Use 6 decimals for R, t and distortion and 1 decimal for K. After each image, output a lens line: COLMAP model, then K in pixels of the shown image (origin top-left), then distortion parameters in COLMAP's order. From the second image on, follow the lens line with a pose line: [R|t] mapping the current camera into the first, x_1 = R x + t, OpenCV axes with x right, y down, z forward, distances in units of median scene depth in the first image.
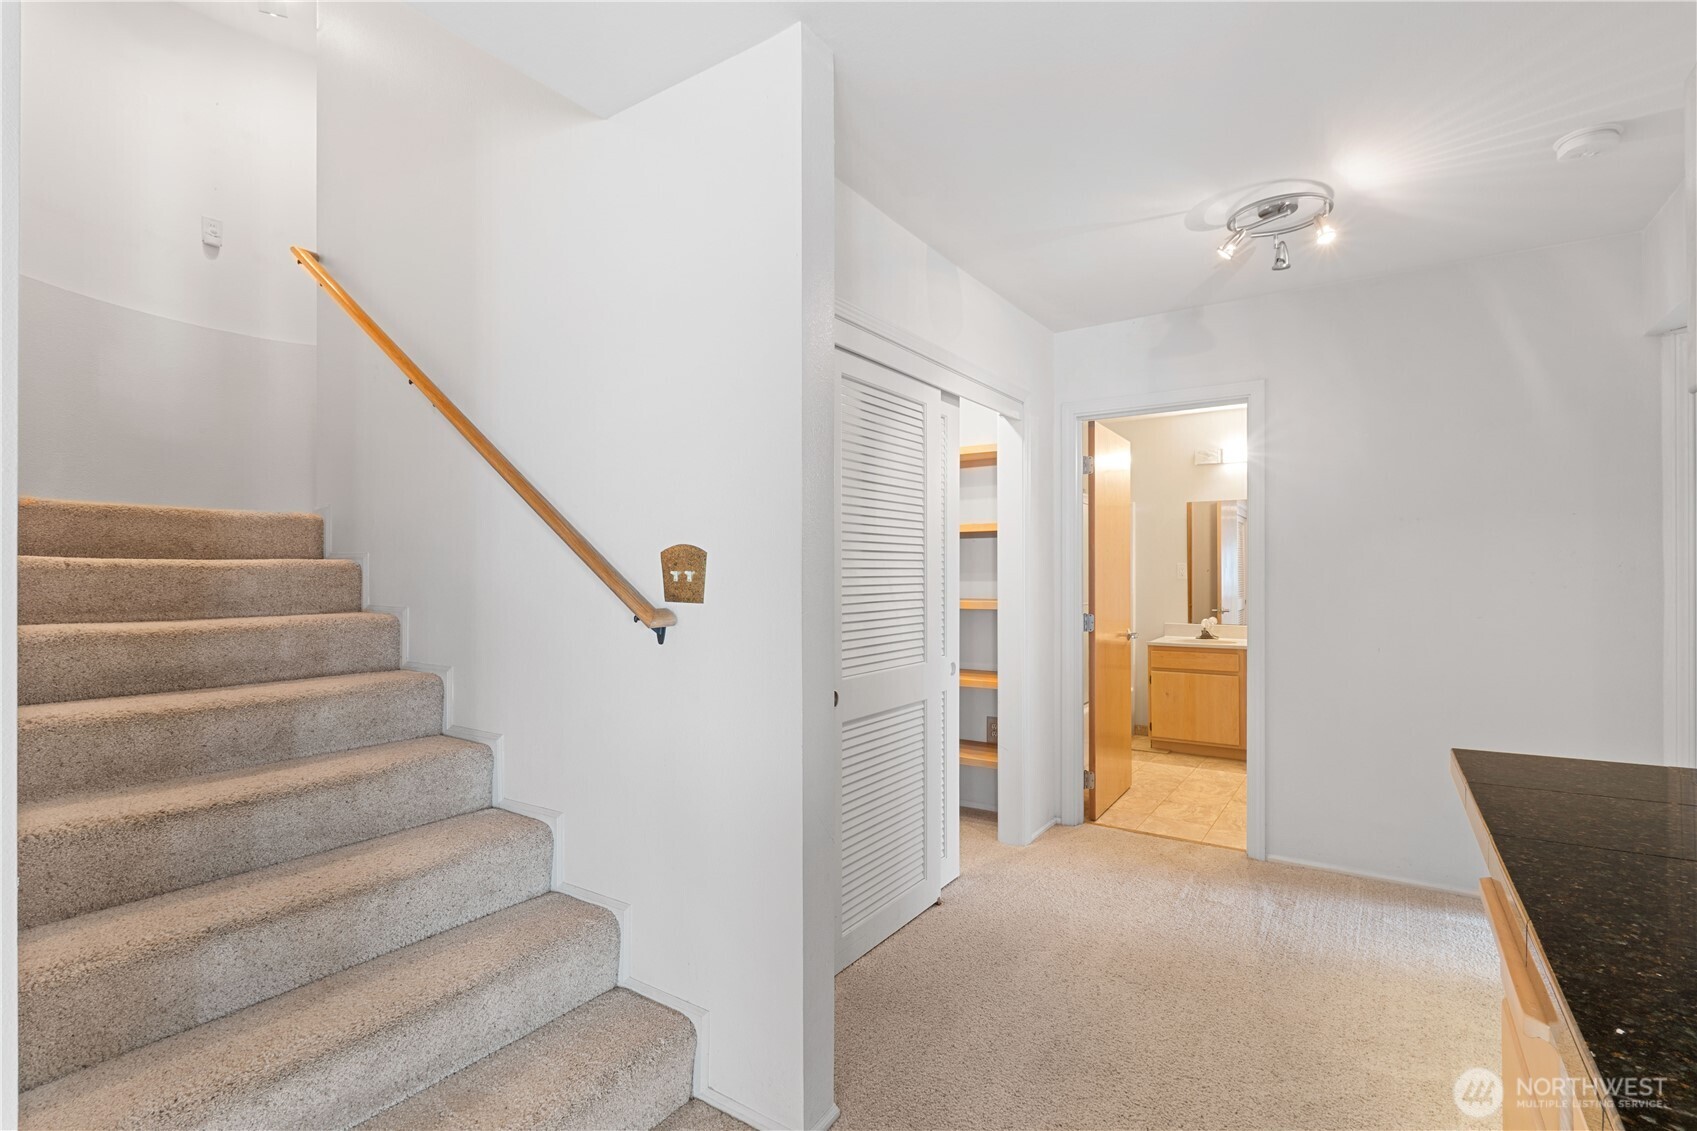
lens RADIAL K [[784.1, 0, 862.9], [0, 784.1, 563.6], [0, 0, 1]] dist [-0.008013, -0.000150]
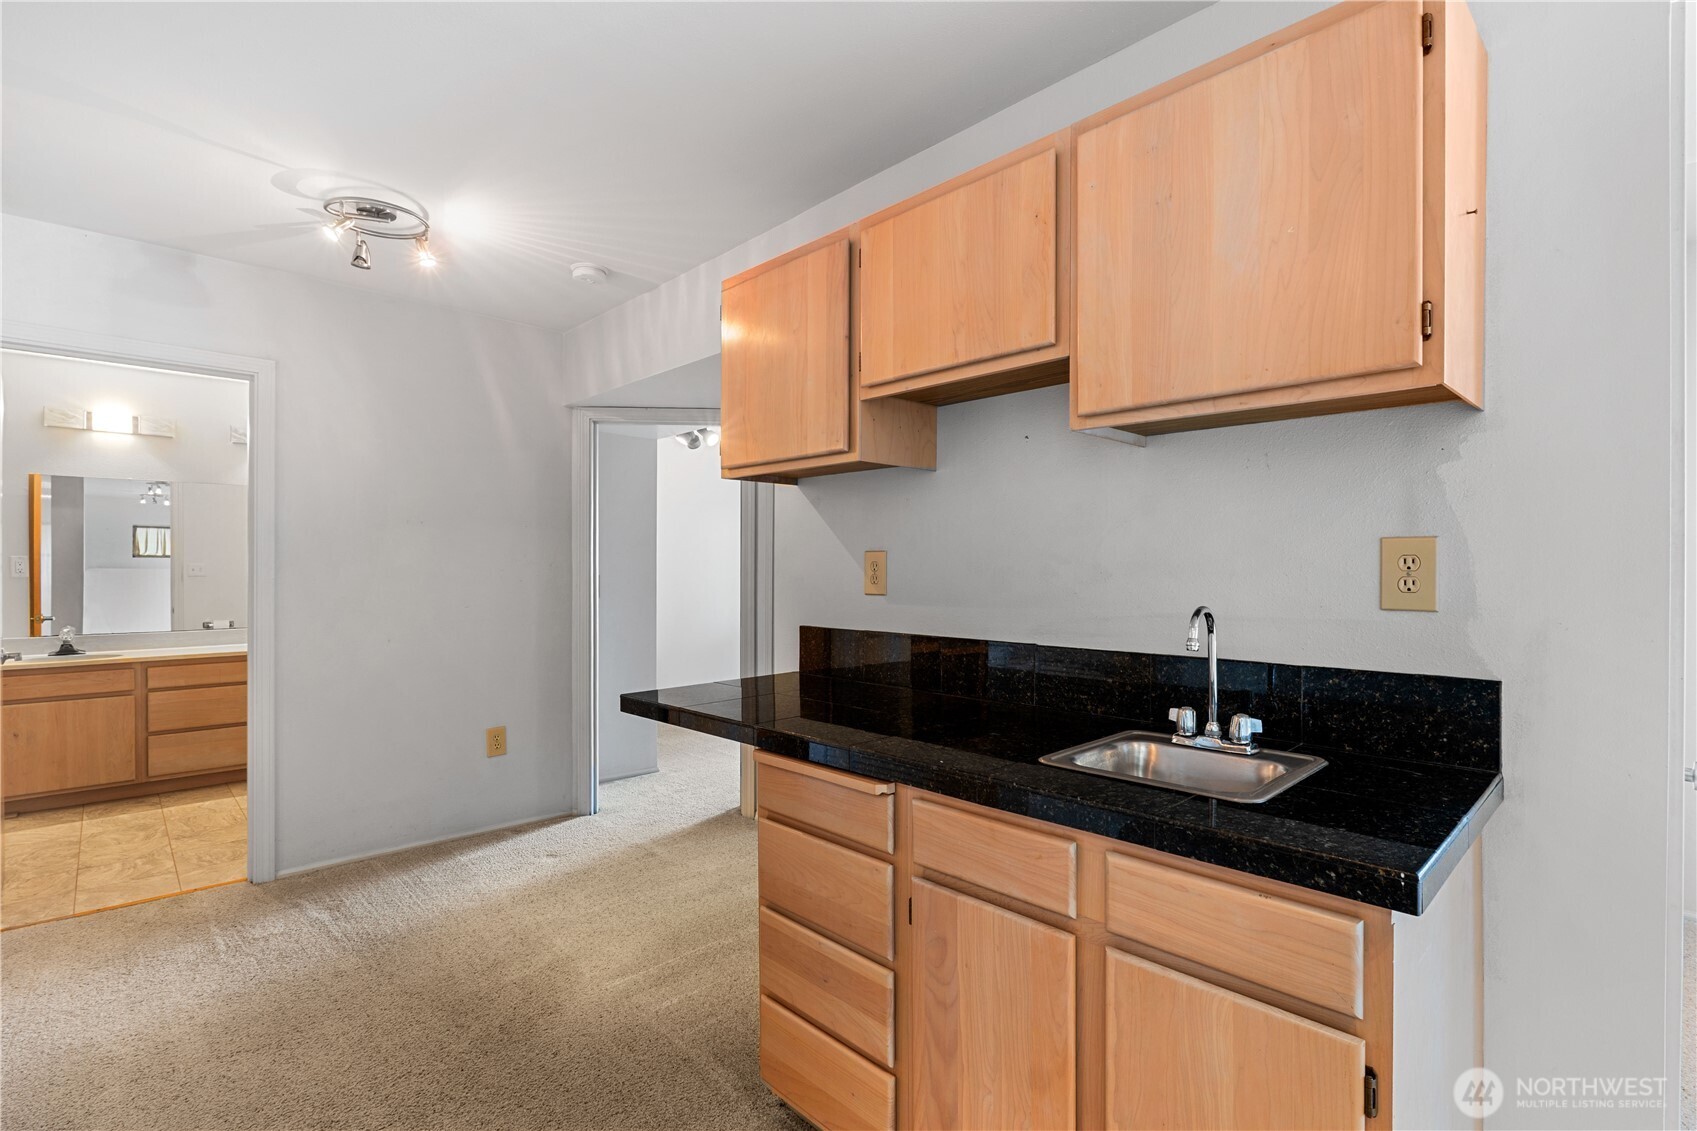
lens RADIAL K [[784.1, 0, 866.7], [0, 784.1, 572.3], [0, 0, 1]] dist [-0.008013, -0.000150]
pose [[0.205657, -0.001866, 0.978622, -0.248716], [-0.015210, 0.999871, 0.005103, -0.001870], [-0.978506, -0.015934, 0.205602, 0.124769]]
